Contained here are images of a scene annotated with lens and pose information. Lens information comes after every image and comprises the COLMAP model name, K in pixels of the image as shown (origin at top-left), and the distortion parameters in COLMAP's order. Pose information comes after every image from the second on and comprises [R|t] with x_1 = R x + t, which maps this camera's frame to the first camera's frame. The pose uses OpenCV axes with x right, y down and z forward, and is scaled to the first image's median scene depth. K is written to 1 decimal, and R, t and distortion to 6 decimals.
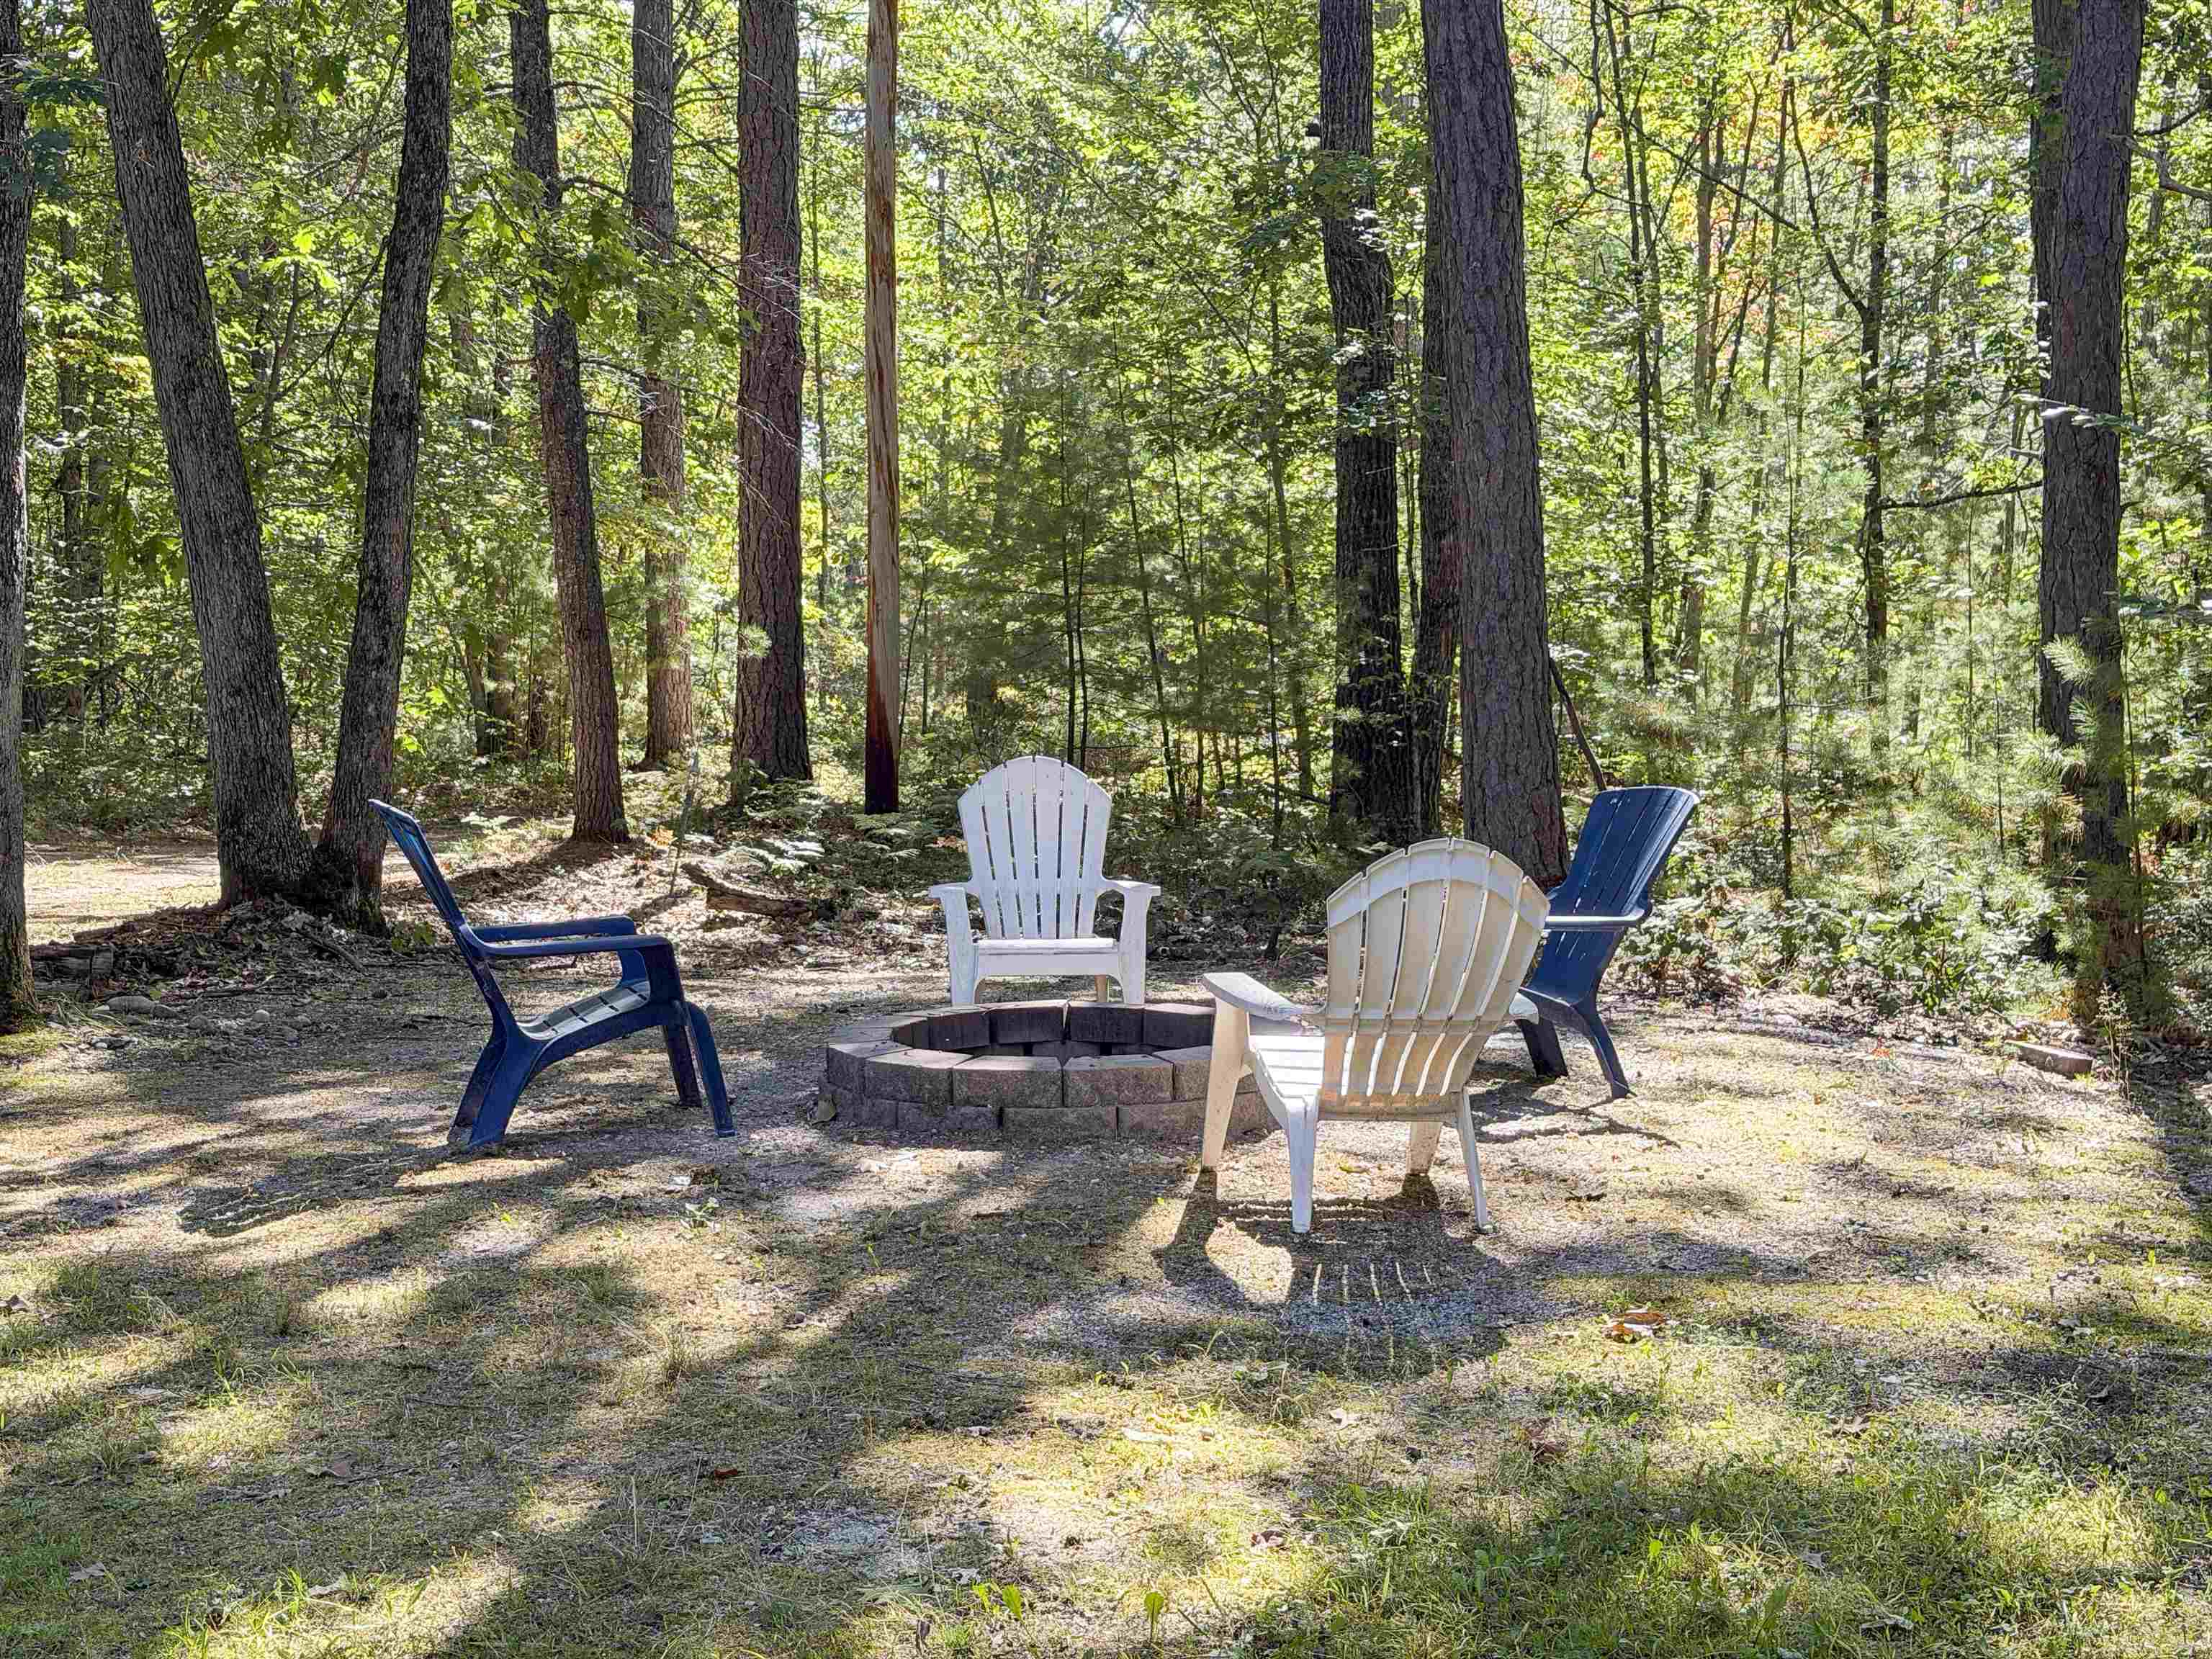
lens RADIAL K [[3095.1, 0, 1106.6], [0, 3095.1, 828.9], [0, 0, 1]] dist [0.003397, 0.000000]
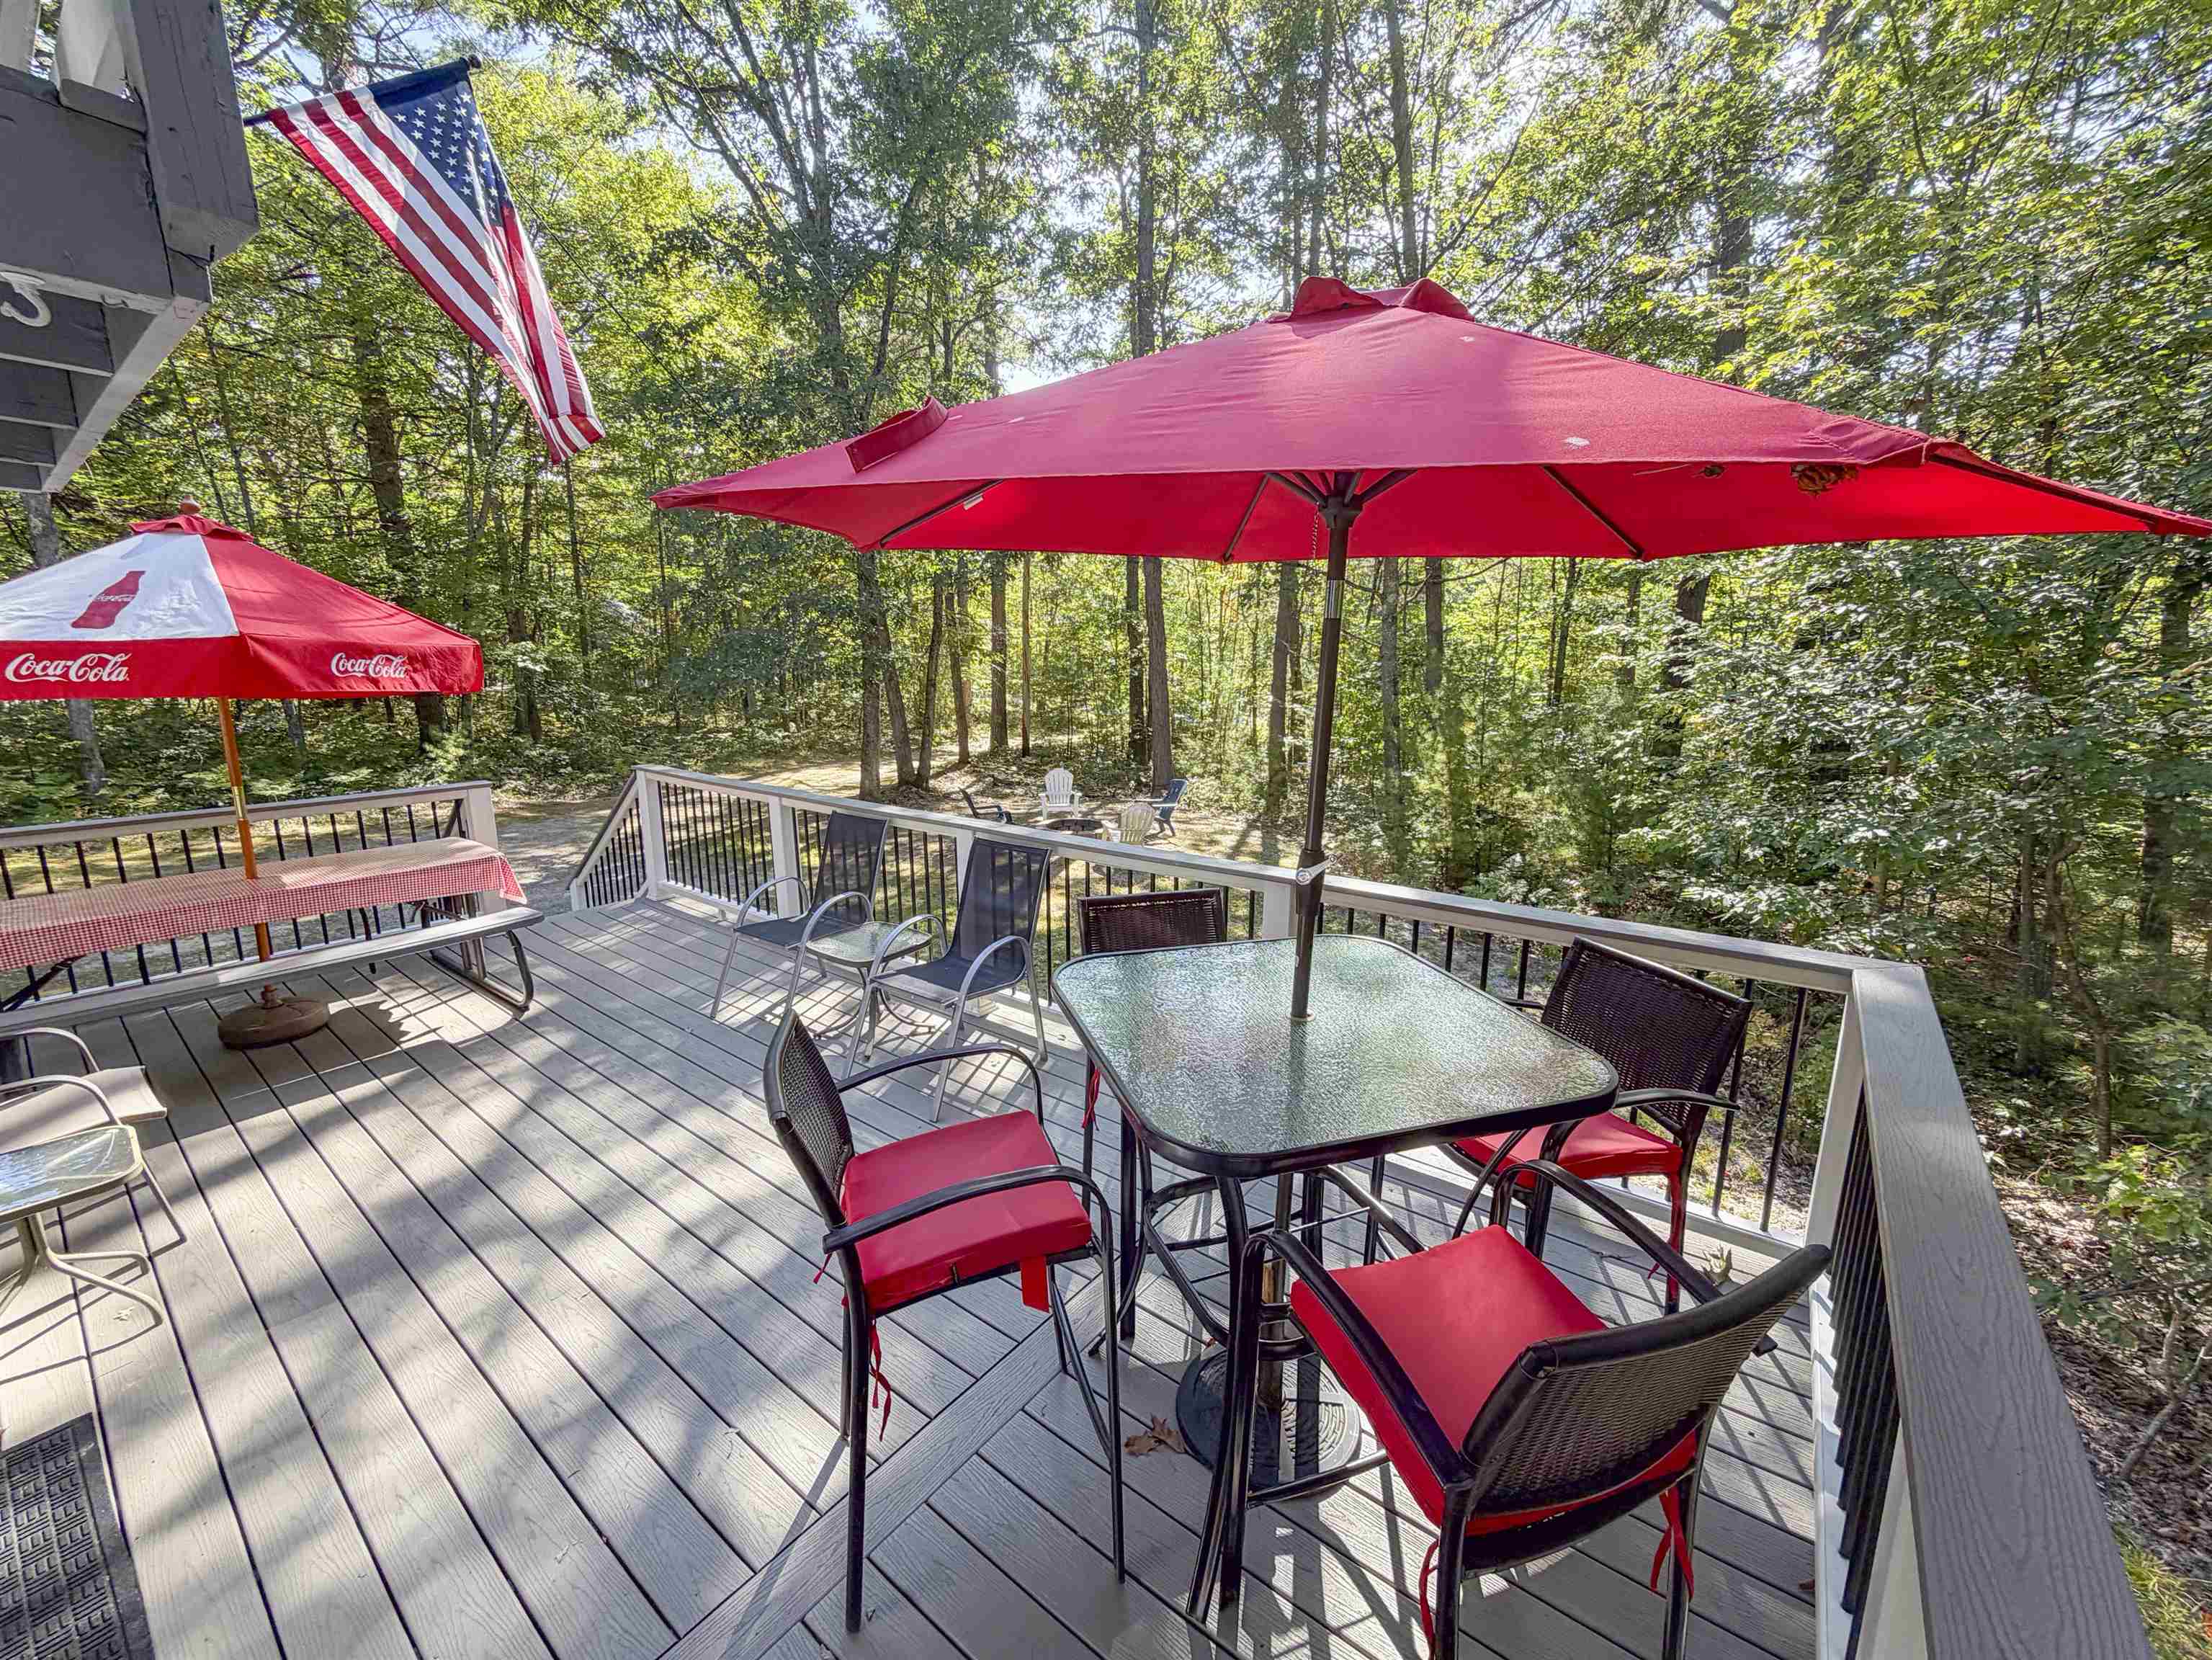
lens RADIAL K [[890.6, 0, 1104.8], [0, 890.6, 830.9], [0, 0, 1]] dist [0.001989, 0.000358]
pose [[0.999862, -0.007206, 0.014994, 0.017589], [0.005405, 0.993137, 0.116835, -0.050260], [-0.015733, -0.116738, 0.993038, -0.294824]]
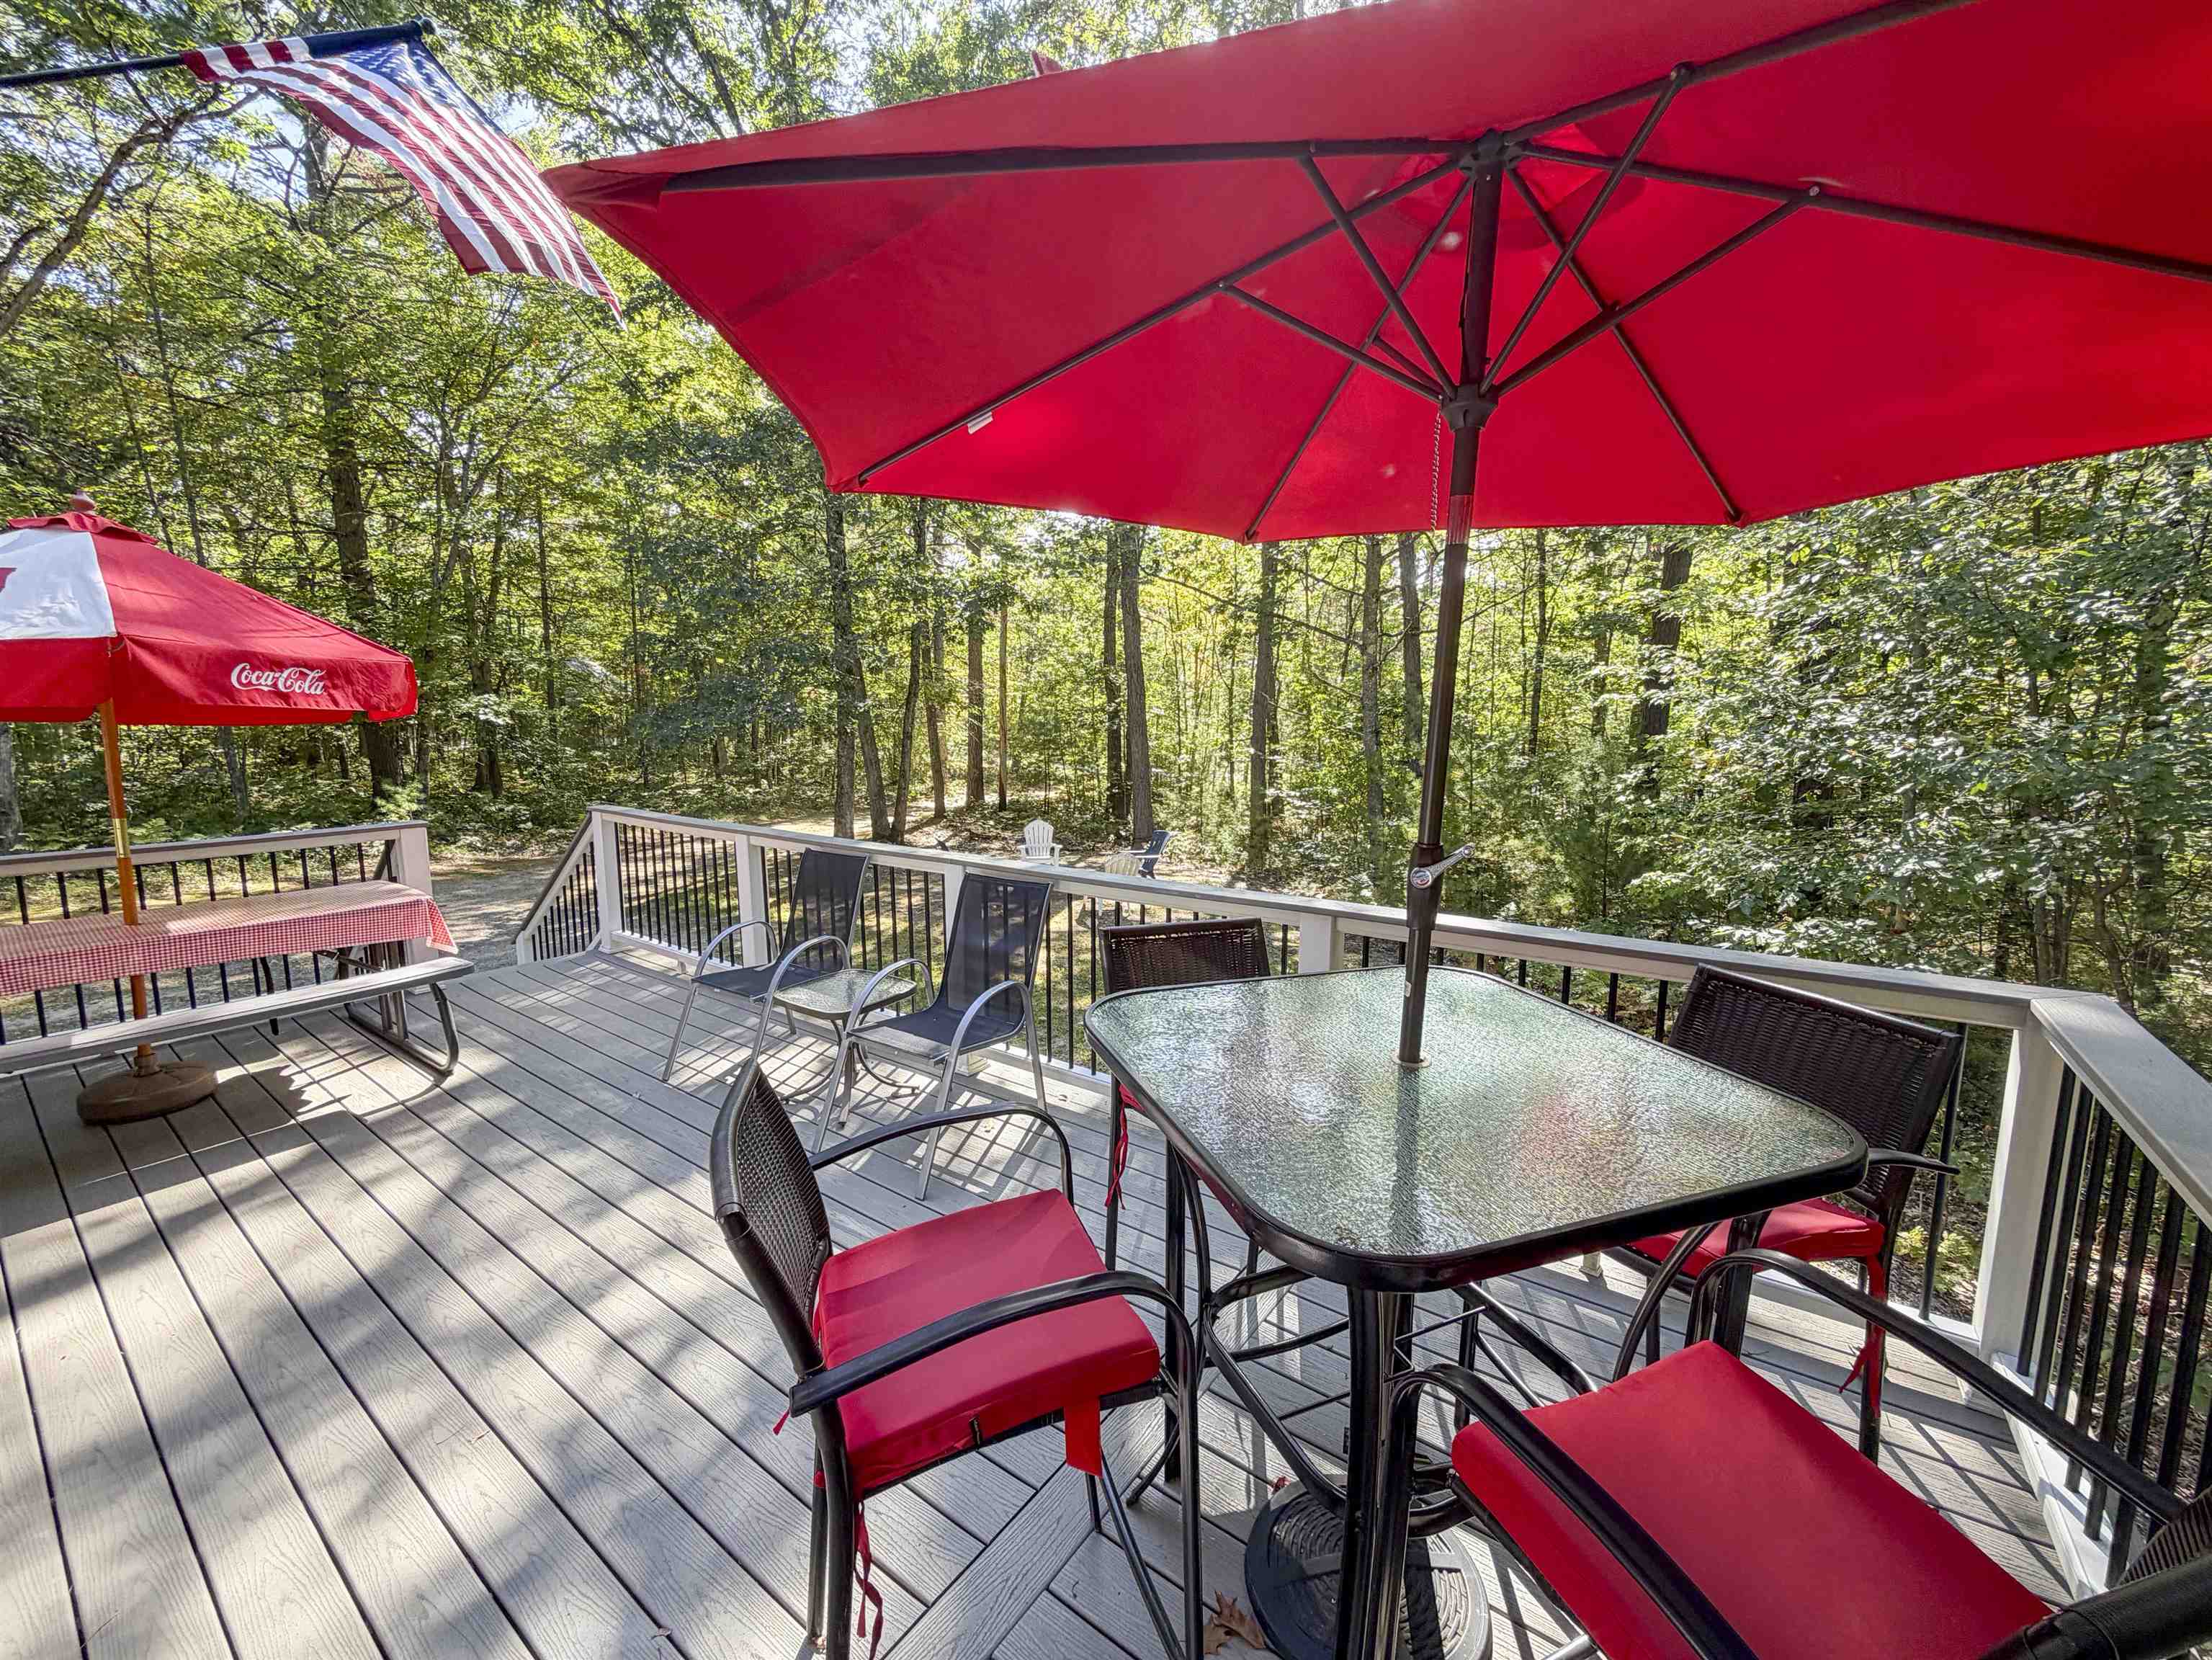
lens RADIAL K [[890.6, 0, 1107.0], [0, 890.6, 829.1], [0, 0, 1]] dist [0.001989, 0.000358]
pose [[0.998847, -0.010578, 0.046830, 0.011764], [0.008248, 0.998731, 0.049677, -0.043462], [-0.047297, -0.049233, 0.997667, -0.277214]]
